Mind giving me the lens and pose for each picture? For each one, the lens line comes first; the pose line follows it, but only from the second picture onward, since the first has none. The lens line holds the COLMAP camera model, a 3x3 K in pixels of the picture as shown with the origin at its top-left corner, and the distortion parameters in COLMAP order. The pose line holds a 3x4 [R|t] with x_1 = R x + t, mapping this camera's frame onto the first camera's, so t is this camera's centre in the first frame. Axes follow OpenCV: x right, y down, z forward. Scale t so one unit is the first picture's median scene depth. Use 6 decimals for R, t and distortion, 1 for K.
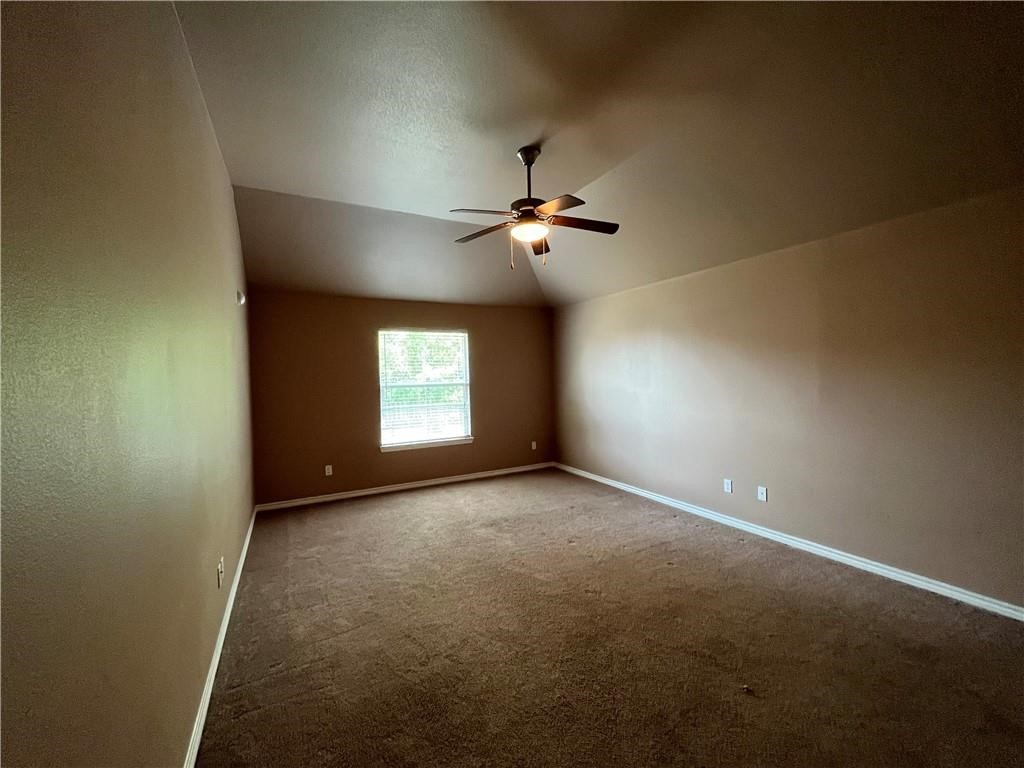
lens RADIAL K [[409.6, 0, 513.3], [0, 409.6, 385.3], [0, 0, 1]] dist [-0.010927, -0.000138]
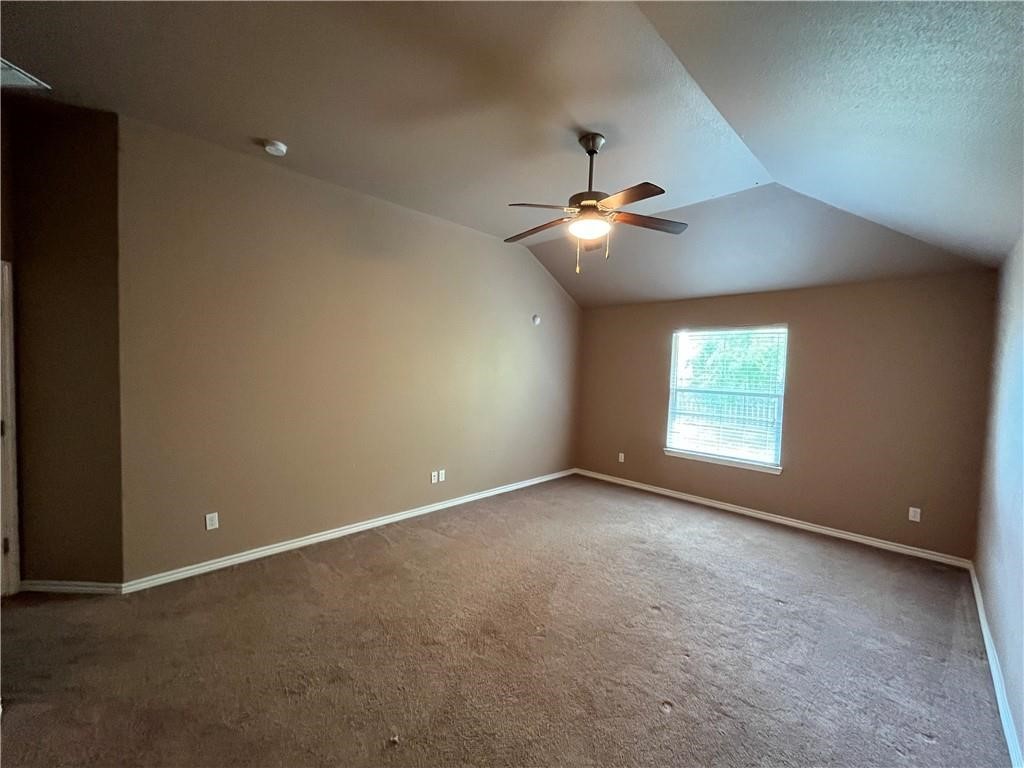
lens RADIAL K [[413.5, 0, 510.9], [0, 413.5, 385.0], [0, 0, 1]] dist [0.000511, 0.000252]
pose [[0.285591, 0.073187, -0.955553, 0.571049], [-0.062956, 0.996359, 0.057496, -0.042890], [0.956281, 0.043738, 0.289159, 0.371929]]
